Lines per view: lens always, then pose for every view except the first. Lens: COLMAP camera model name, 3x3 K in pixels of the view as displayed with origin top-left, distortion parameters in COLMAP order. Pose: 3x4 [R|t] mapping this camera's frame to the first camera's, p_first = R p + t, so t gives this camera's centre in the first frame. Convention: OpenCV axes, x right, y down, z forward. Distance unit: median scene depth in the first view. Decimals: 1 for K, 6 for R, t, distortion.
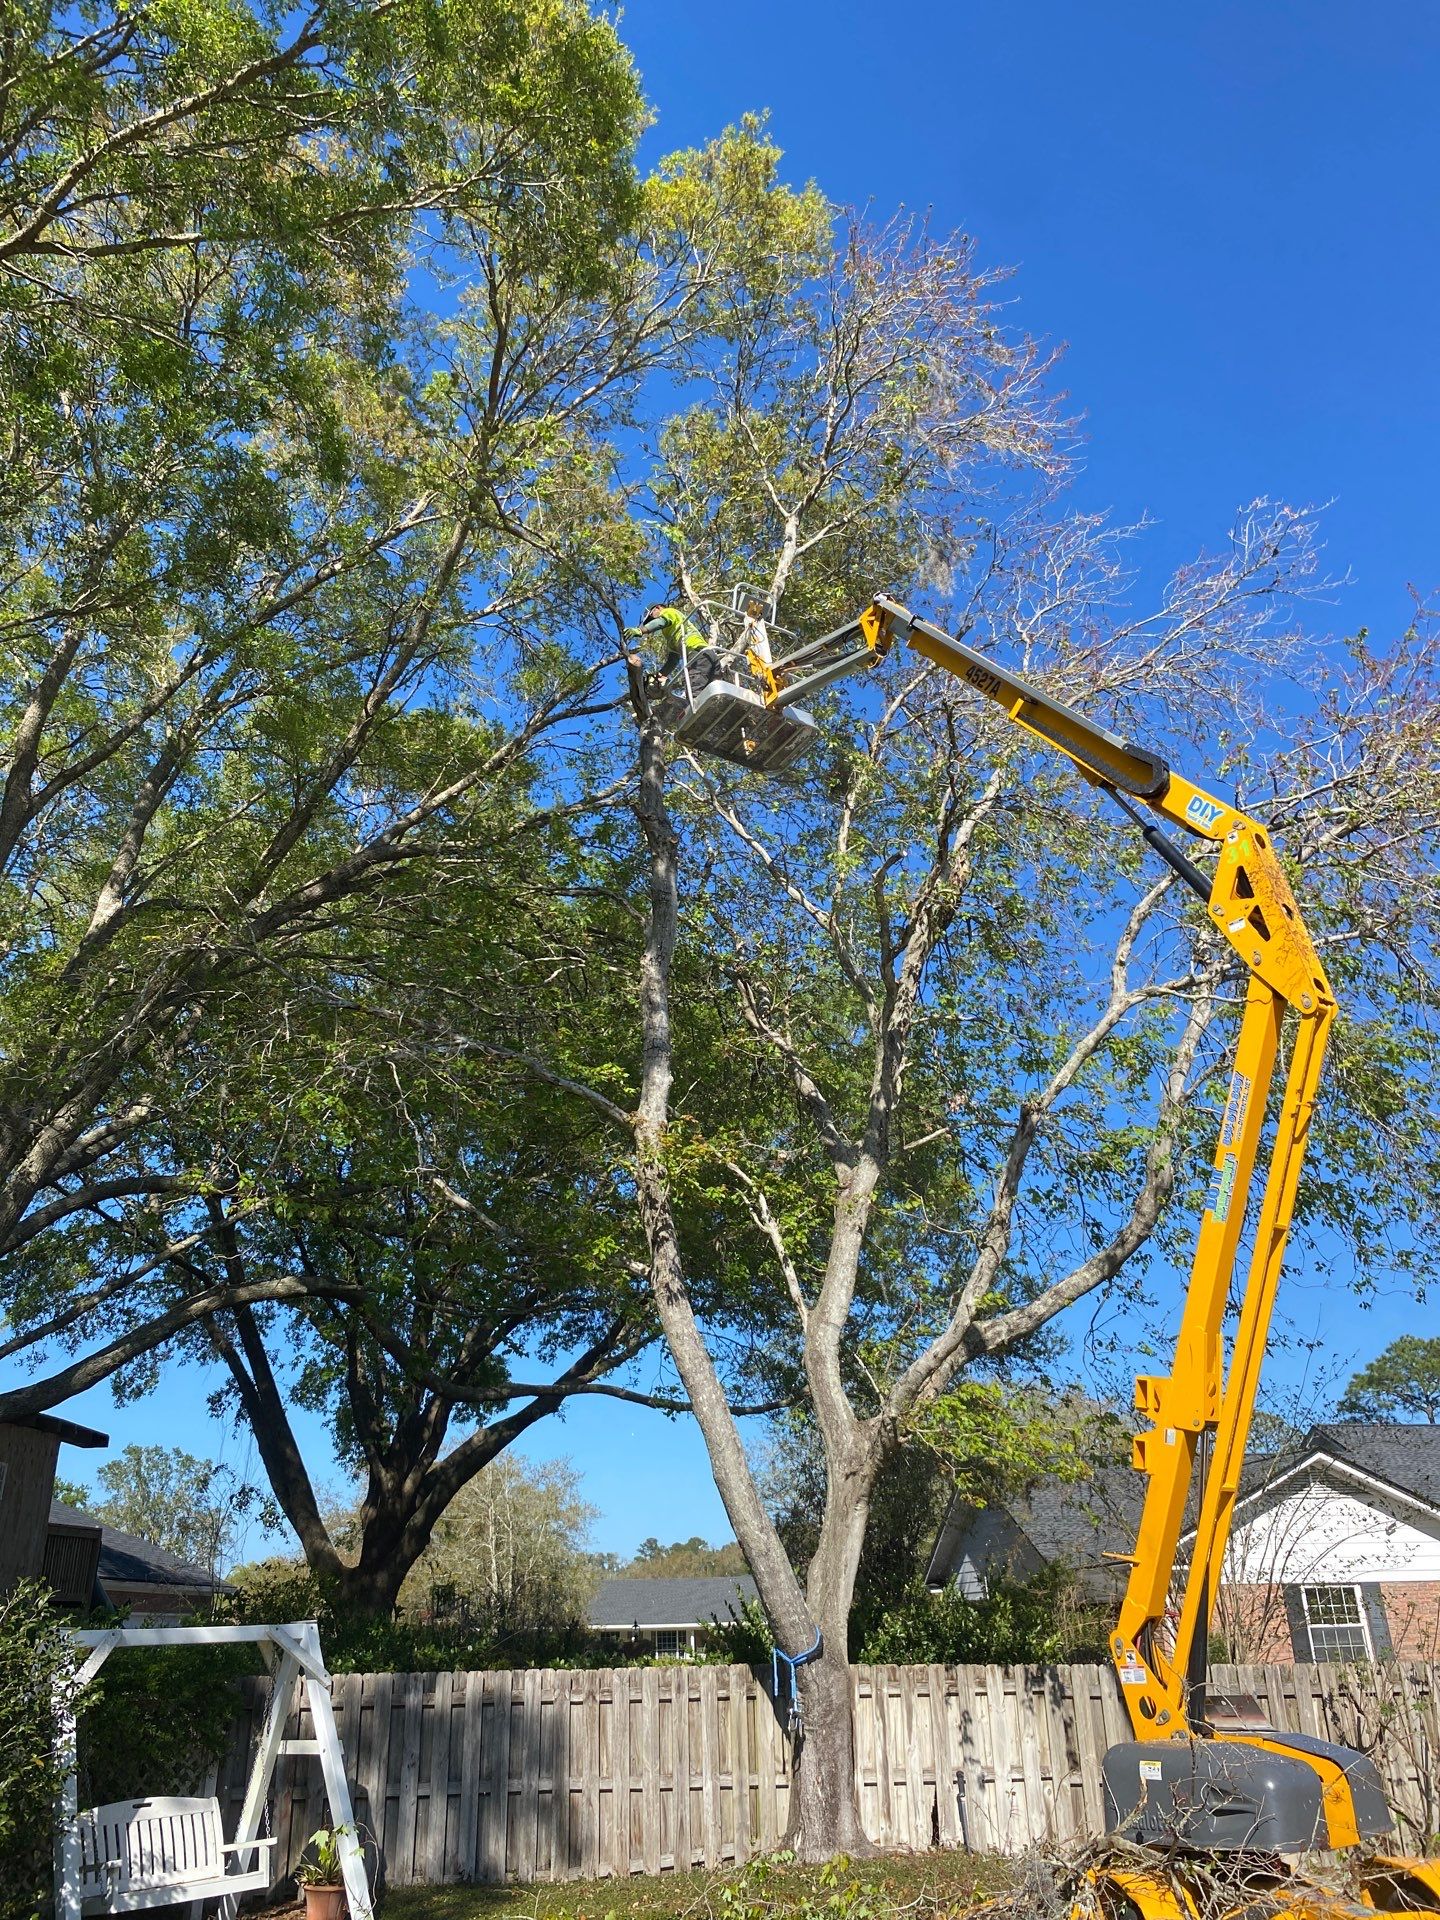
lens RADIAL K [[1426.2, 0, 756.1], [0, 1426.2, 961.3], [0, 0, 1]] dist [0.020401, -0.095506]
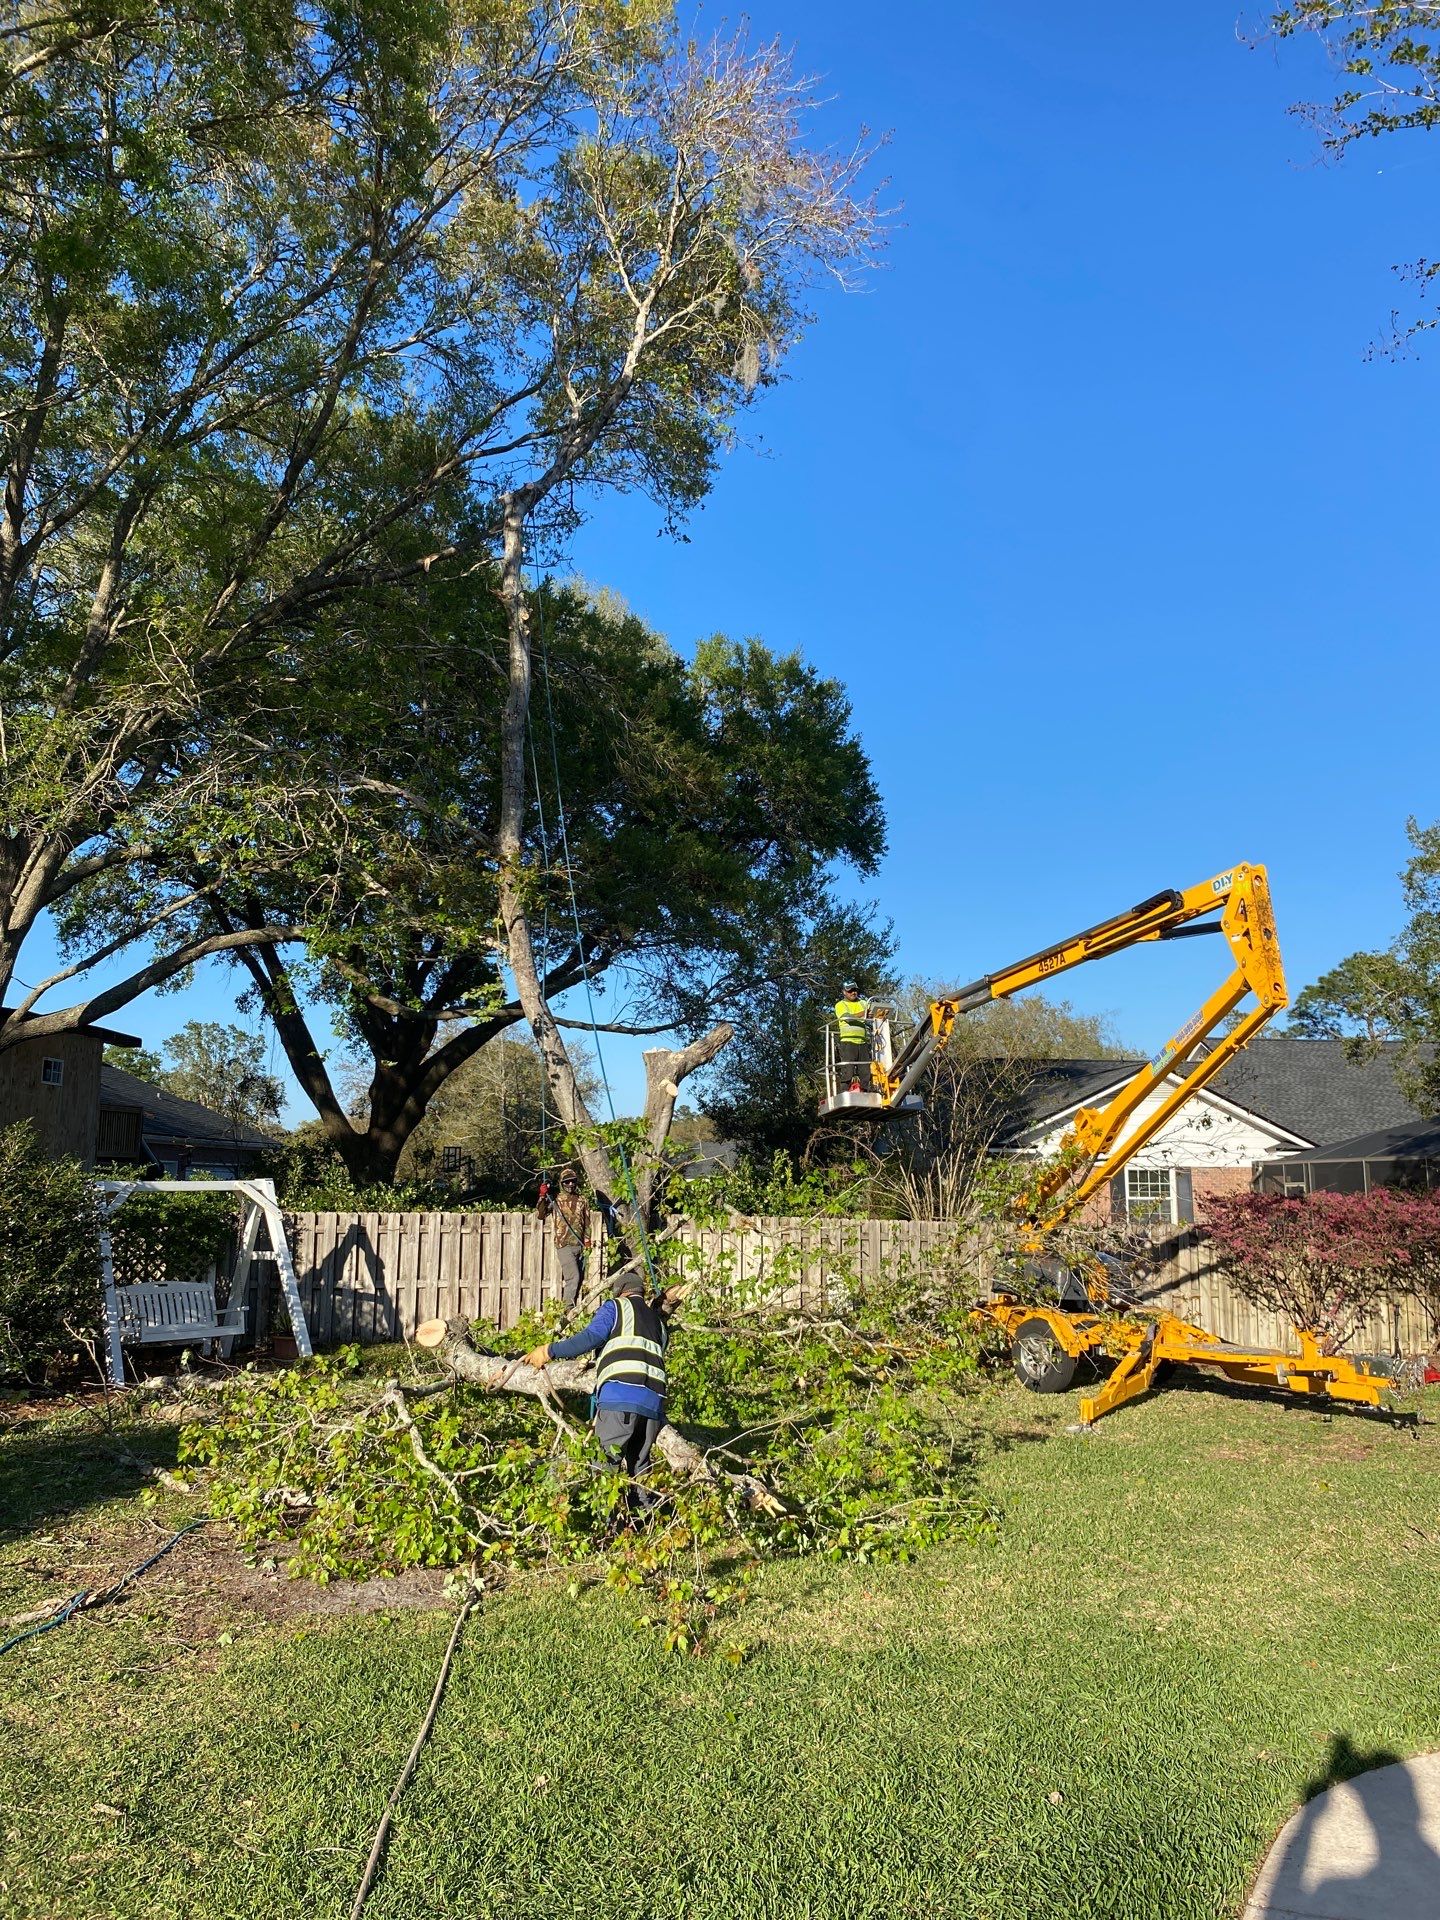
lens RADIAL K [[1426.2, 0, 756.1], [0, 1426.2, 961.3], [0, 0, 1]] dist [0.020401, -0.095506]
pose [[0.999427, 0.023233, -0.024629, 0.079188], [-0.015453, 0.960246, 0.278728, -0.063152], [0.030125, -0.278188, 0.960054, -0.128430]]
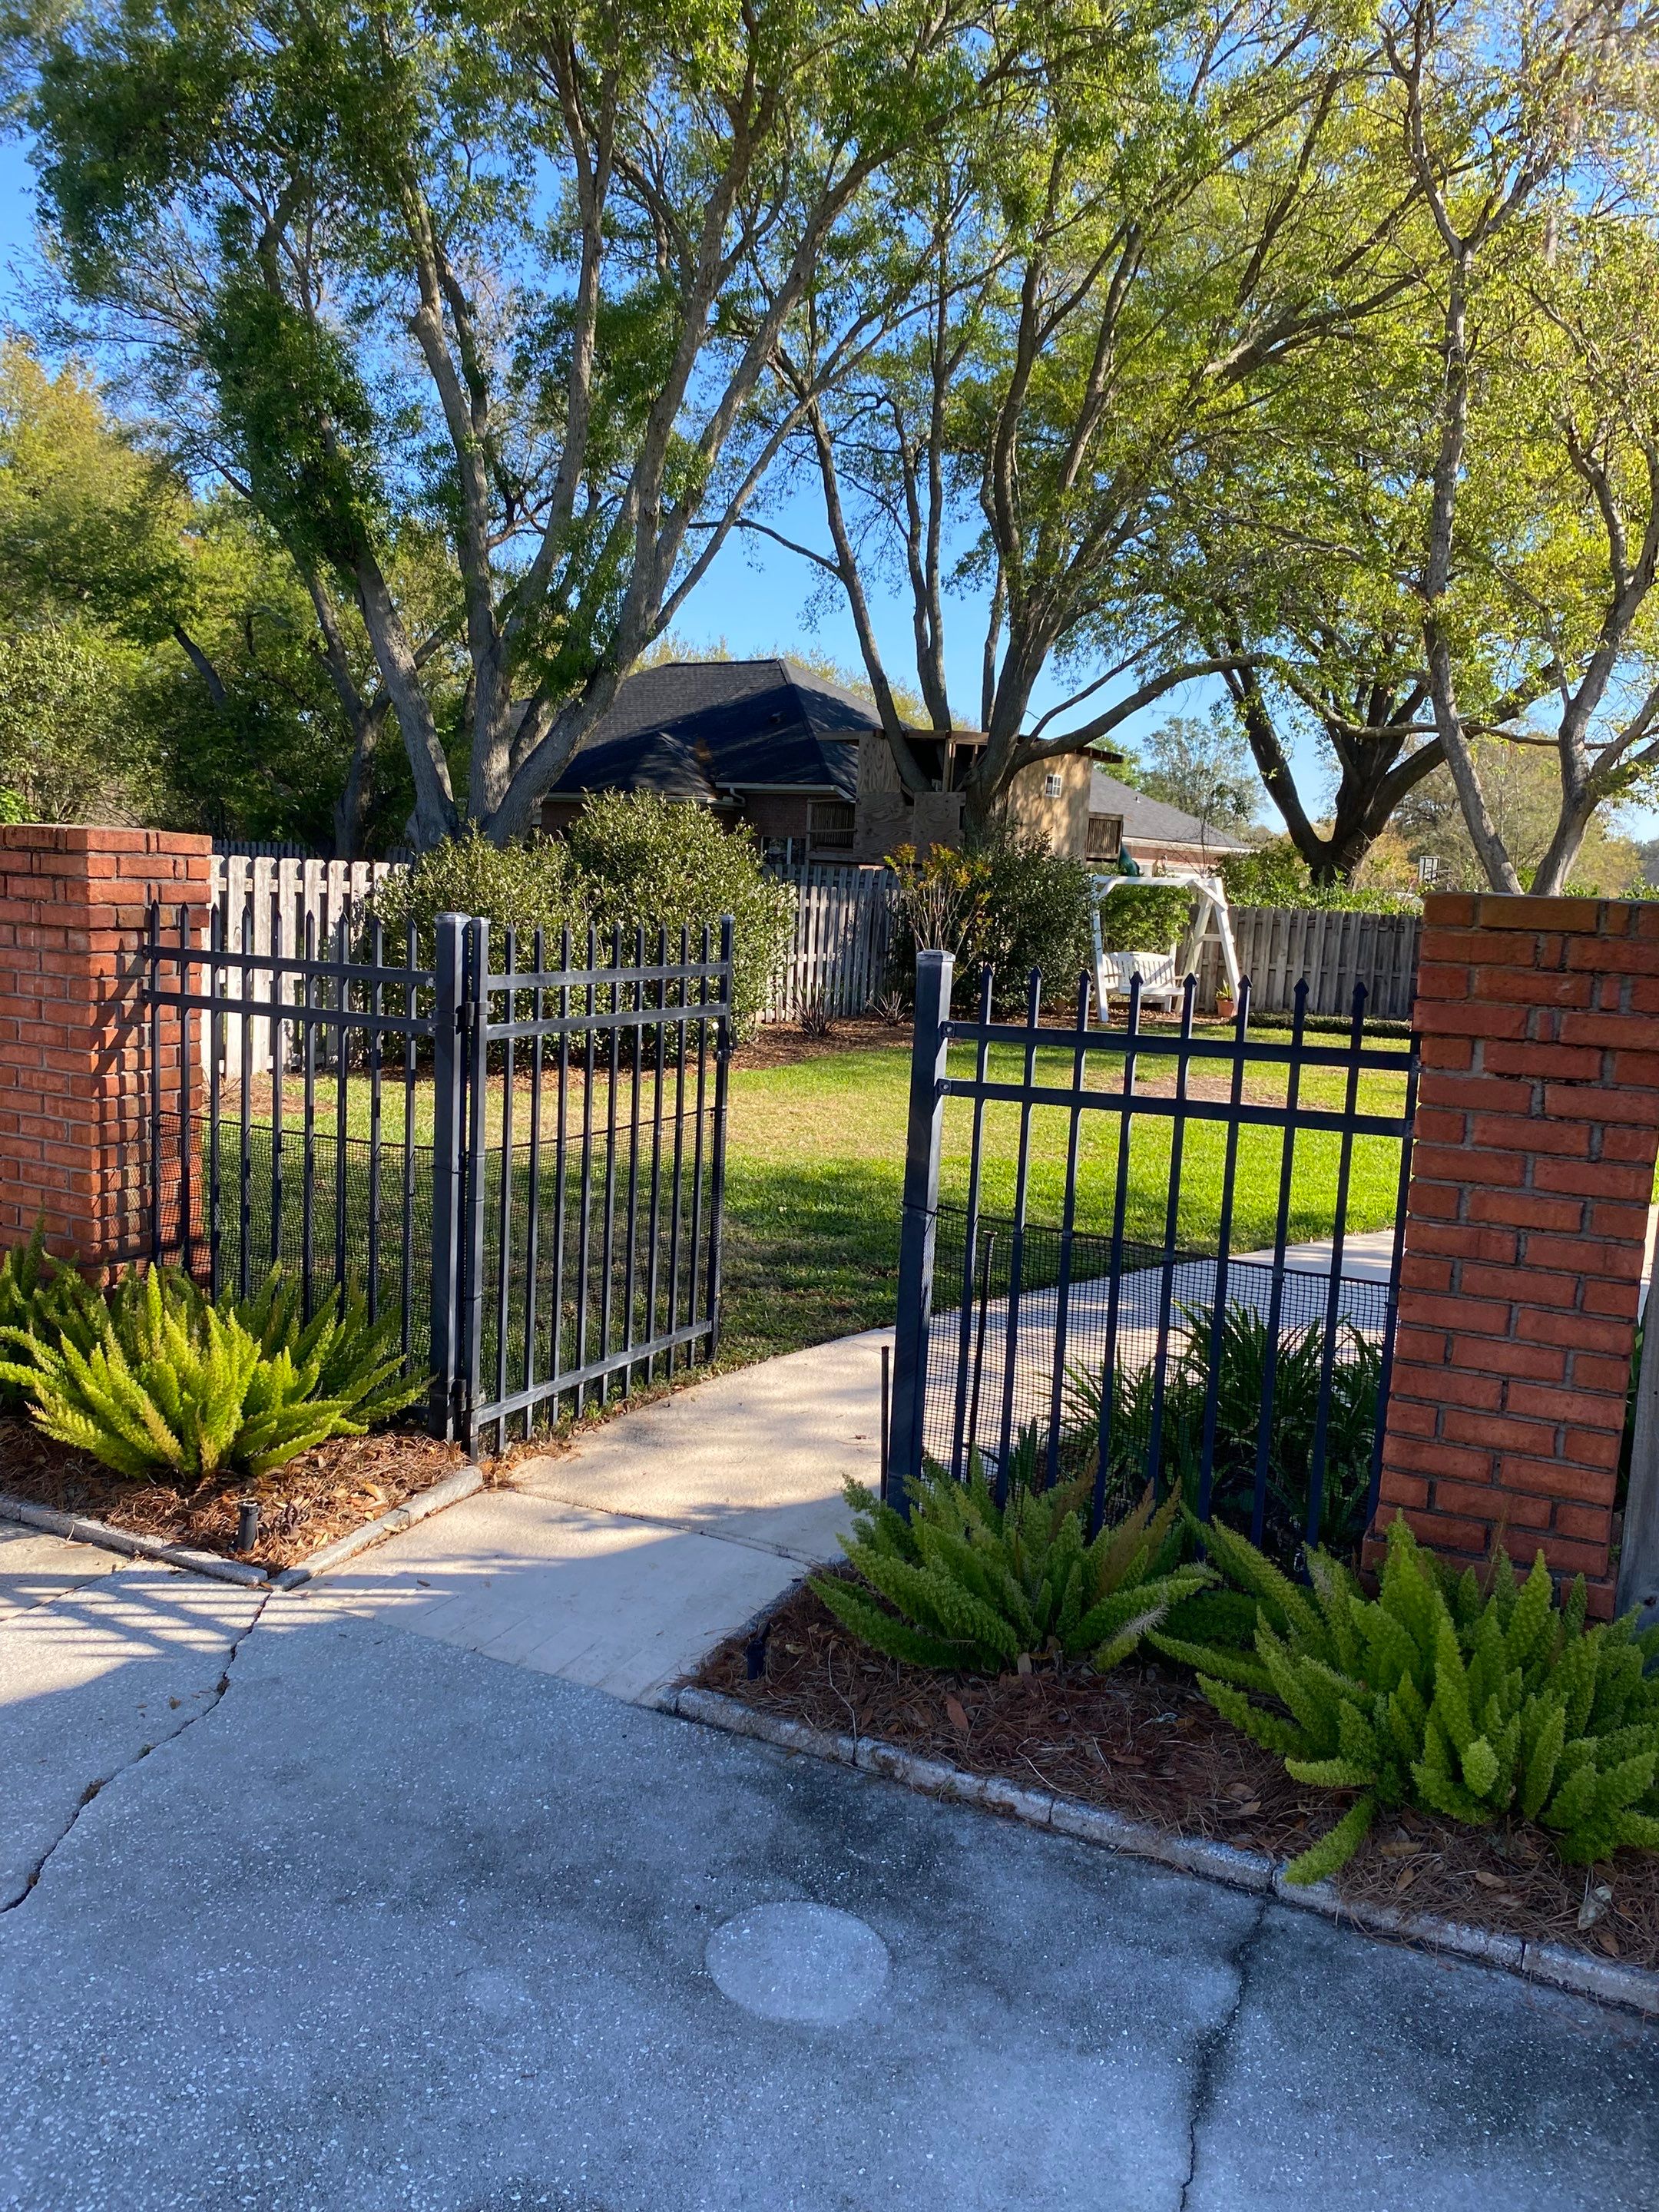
lens RADIAL K [[1643.2, 0, 871.1], [0, 1643.2, 1107.5], [0, 0, 1]] dist [0.020401, -0.095506]
pose [[0.837600, 0.152012, -0.524707, 0.160490], [0.154858, 0.855032, 0.494913, -0.138488], [0.523874, -0.495795, 0.692635, -0.294625]]
